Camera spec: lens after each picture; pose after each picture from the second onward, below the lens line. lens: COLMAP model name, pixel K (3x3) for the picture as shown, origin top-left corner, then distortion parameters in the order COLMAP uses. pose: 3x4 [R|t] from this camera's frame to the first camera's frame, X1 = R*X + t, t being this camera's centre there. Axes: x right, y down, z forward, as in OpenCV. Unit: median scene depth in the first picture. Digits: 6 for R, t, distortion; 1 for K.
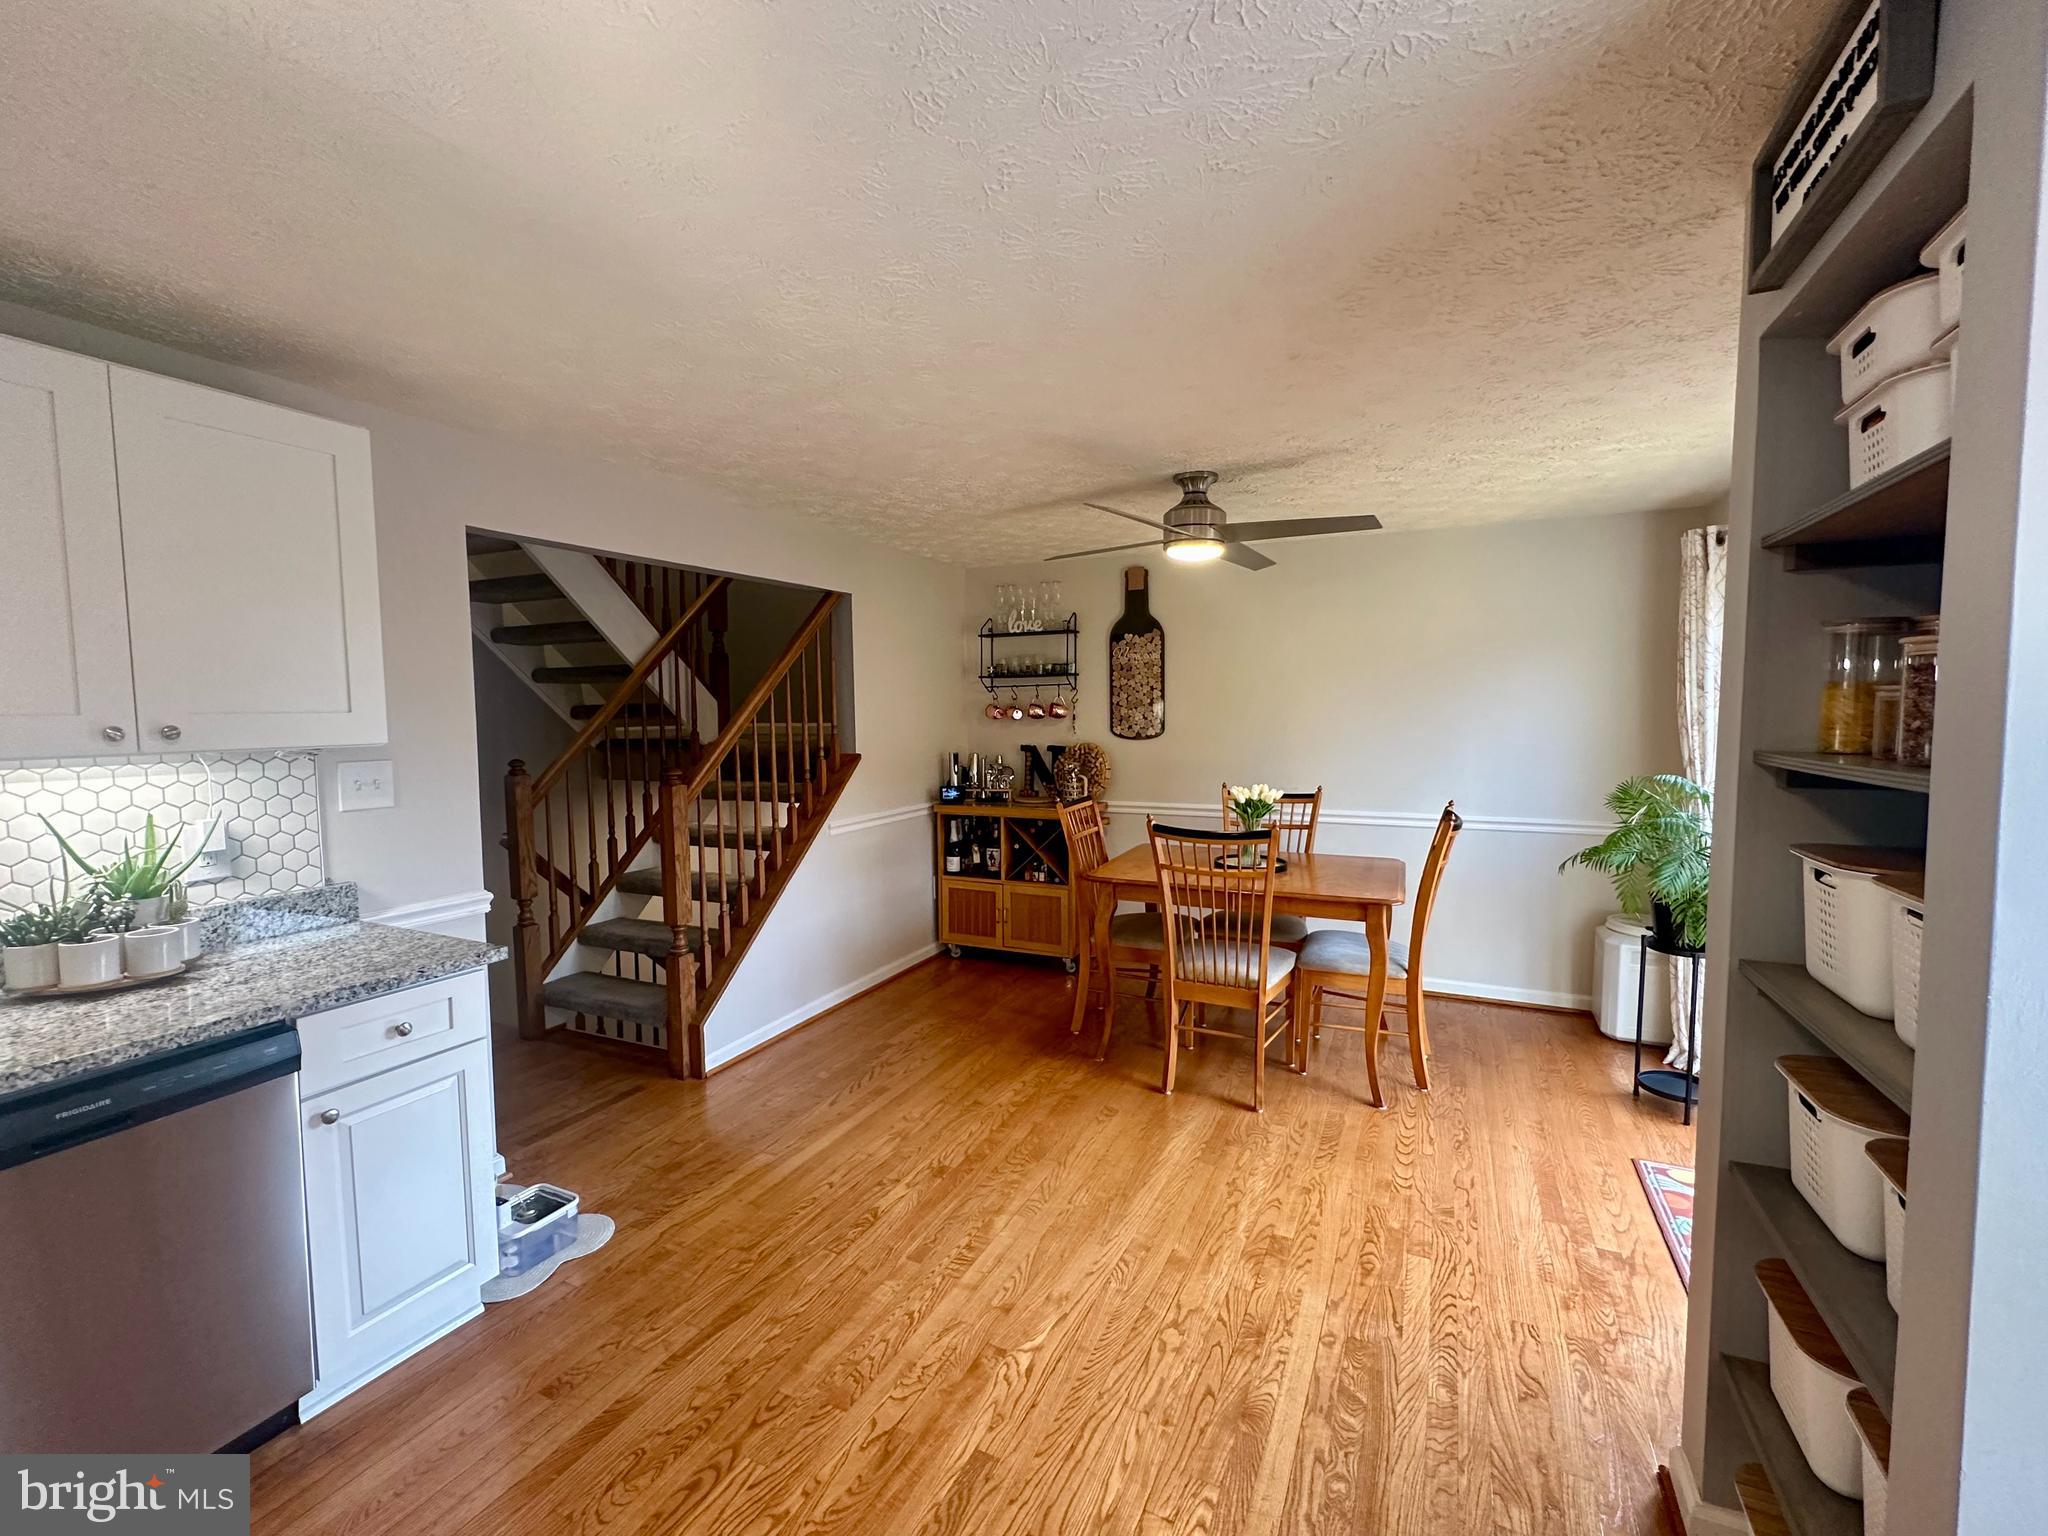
lens RADIAL K [[868.1, 0, 1026.3], [0, 868.1, 771.8], [0, 0, 1]] dist [0.001176, 0.000549]
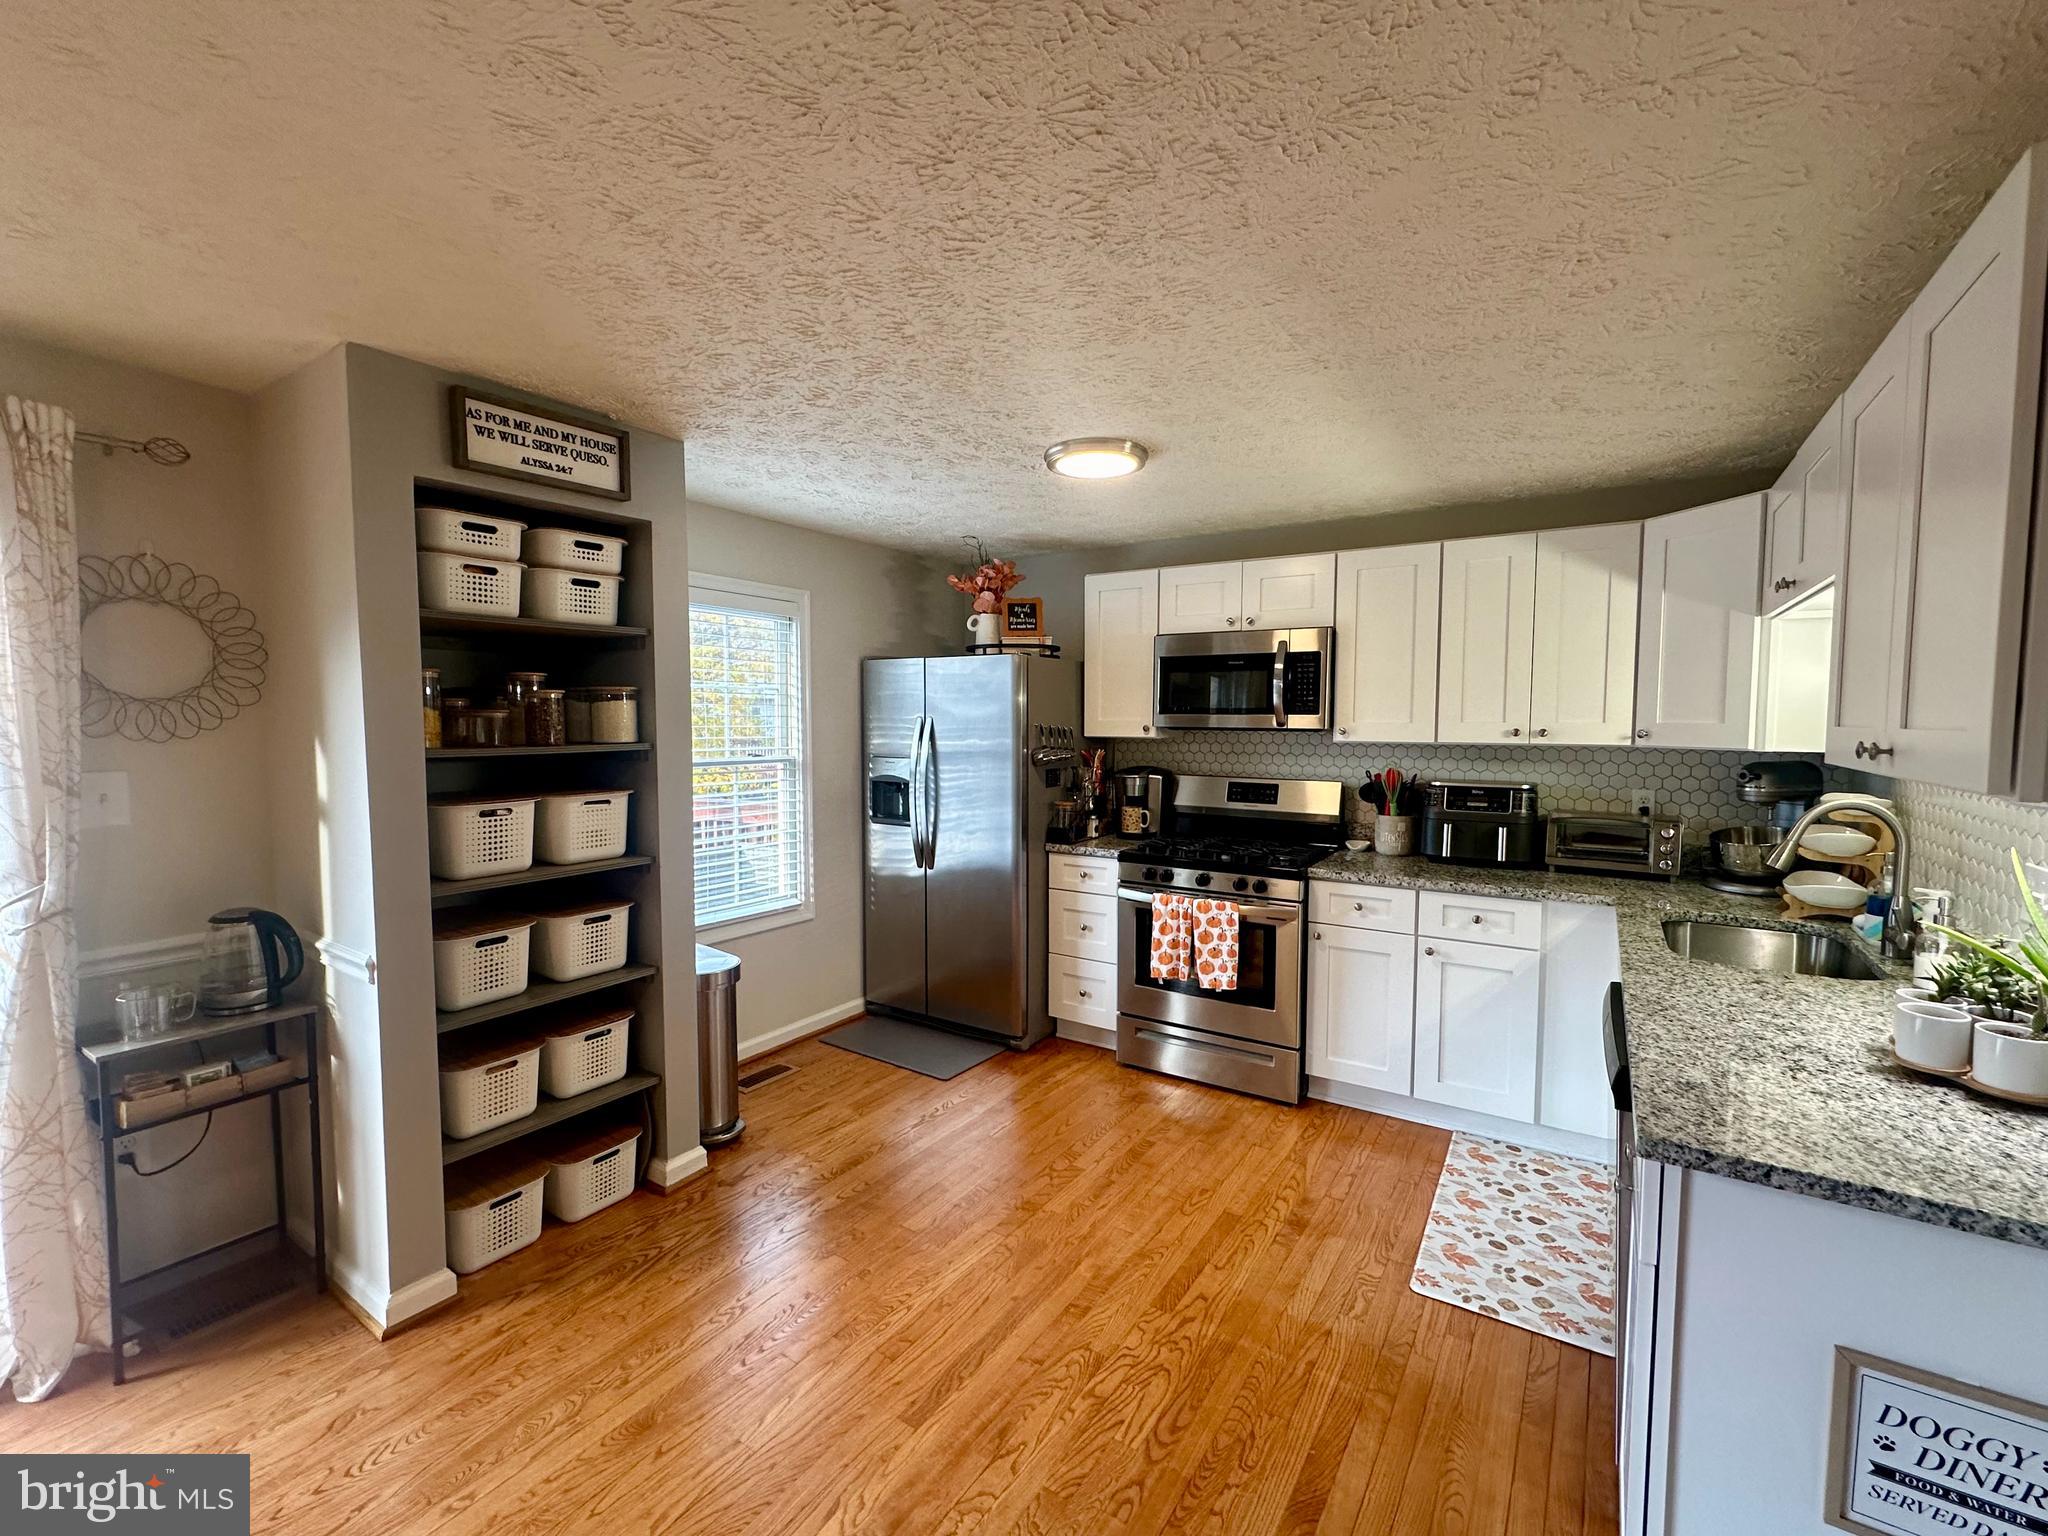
lens RADIAL K [[868.1, 0, 1026.3], [0, 868.1, 771.8], [0, 0, 1]] dist [0.001176, 0.000549]
pose [[-0.991038, -0.004498, 0.133503, -0.283482], [0.013865, 0.990571, 0.136295, -0.126969], [-0.132857, 0.136925, -0.981632, 1.657575]]
